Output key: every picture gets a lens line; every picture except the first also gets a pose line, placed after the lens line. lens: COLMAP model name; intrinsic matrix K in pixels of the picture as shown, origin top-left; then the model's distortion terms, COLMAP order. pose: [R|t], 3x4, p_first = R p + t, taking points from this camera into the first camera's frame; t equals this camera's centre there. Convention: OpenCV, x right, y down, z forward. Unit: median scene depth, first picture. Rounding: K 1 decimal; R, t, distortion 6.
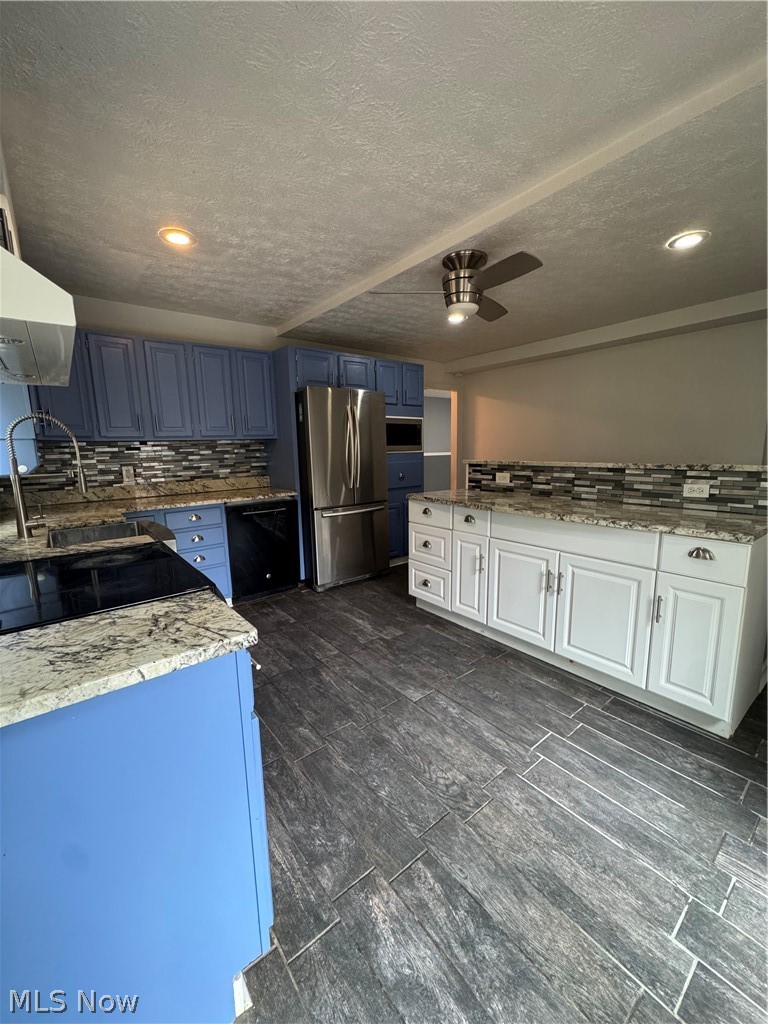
lens RADIAL K [[408.4, 0, 382.3], [0, 408.4, 514.6], [0, 0, 1]] dist [-0.001018, 0.000933]
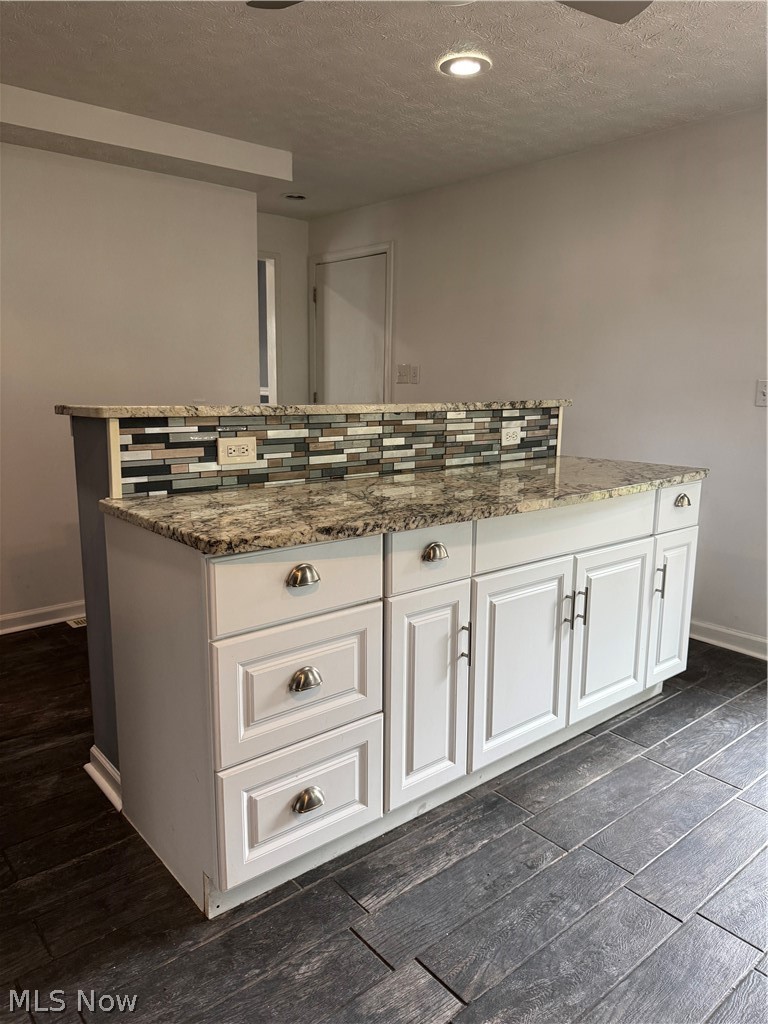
lens RADIAL K [[721.9, 0, 387.2], [0, 721.9, 519.5], [0, 0, 1]] dist [0.071970, -0.083902]
pose [[-0.037603, -0.176559, 0.983571, -0.458827], [0.150972, 0.971966, 0.180248, -0.149695], [-0.987823, 0.155270, -0.009893, 1.024043]]
